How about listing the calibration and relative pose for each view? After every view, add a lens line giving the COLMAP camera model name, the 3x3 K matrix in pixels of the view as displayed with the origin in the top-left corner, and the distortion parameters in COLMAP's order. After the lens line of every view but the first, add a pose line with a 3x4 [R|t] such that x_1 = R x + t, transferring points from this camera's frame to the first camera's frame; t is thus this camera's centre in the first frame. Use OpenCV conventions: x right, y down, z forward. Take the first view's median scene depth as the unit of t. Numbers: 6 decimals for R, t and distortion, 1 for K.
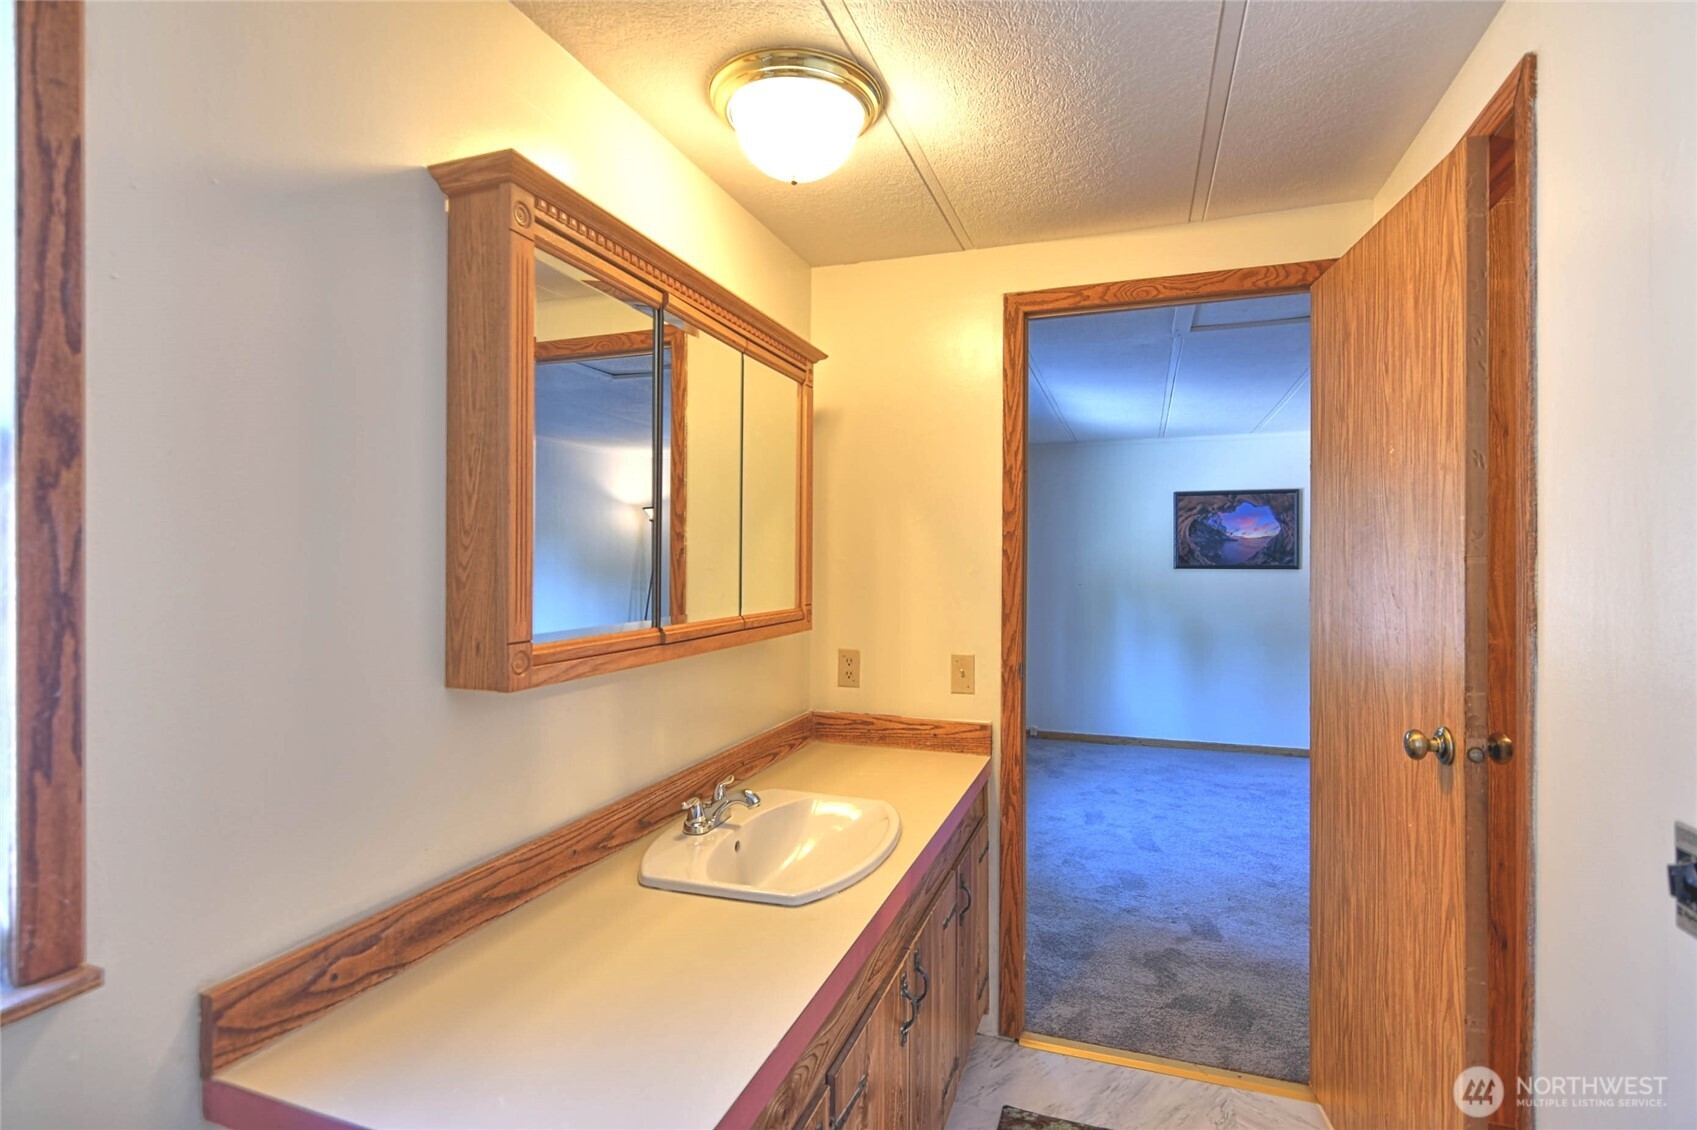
lens RADIAL K [[820.4, 0, 848.3], [0, 820.4, 559.5], [0, 0, 1]] dist [-0.003694, 0.002808]
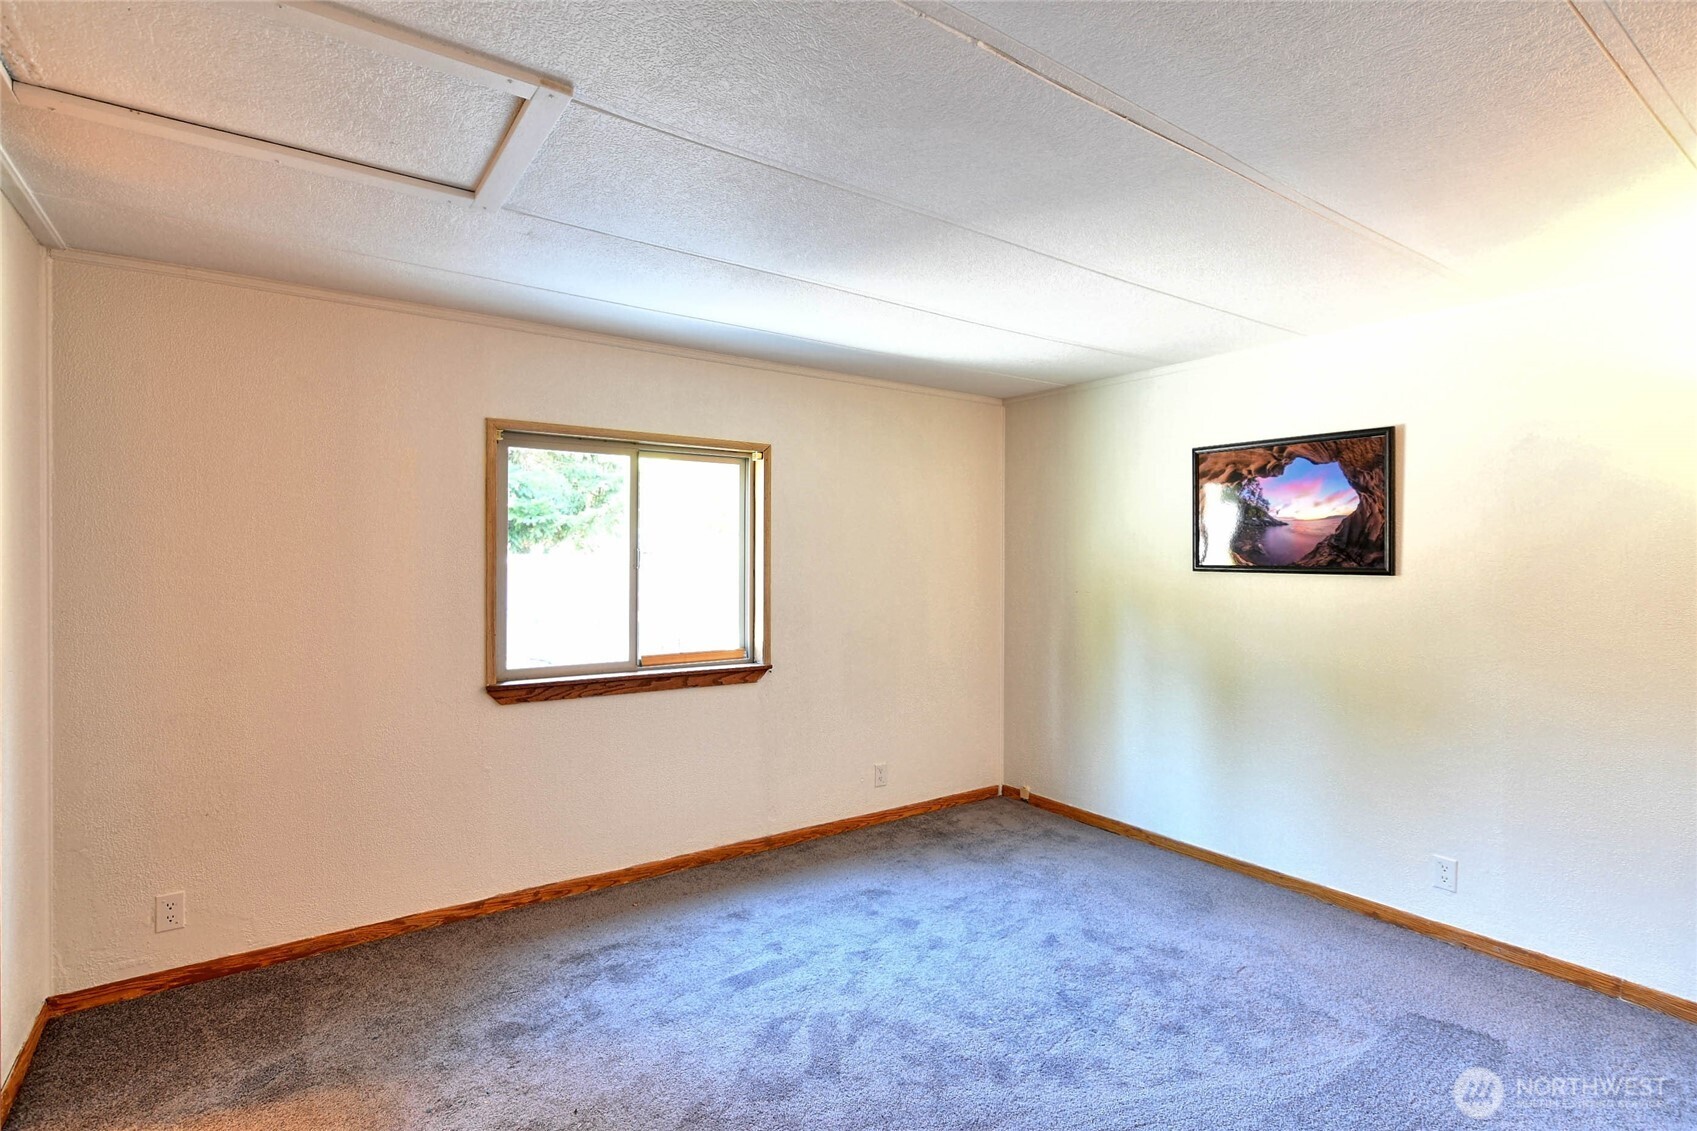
lens RADIAL K [[820.4, 0, 852.3], [0, 820.4, 555.8], [0, 0, 1]] dist [-0.003694, 0.002808]
pose [[0.819072, 0.004505, -0.573672, 0.562541], [-0.003205, 0.999989, 0.003275, -0.001758], [0.573681, -0.000844, 0.819078, 0.352716]]
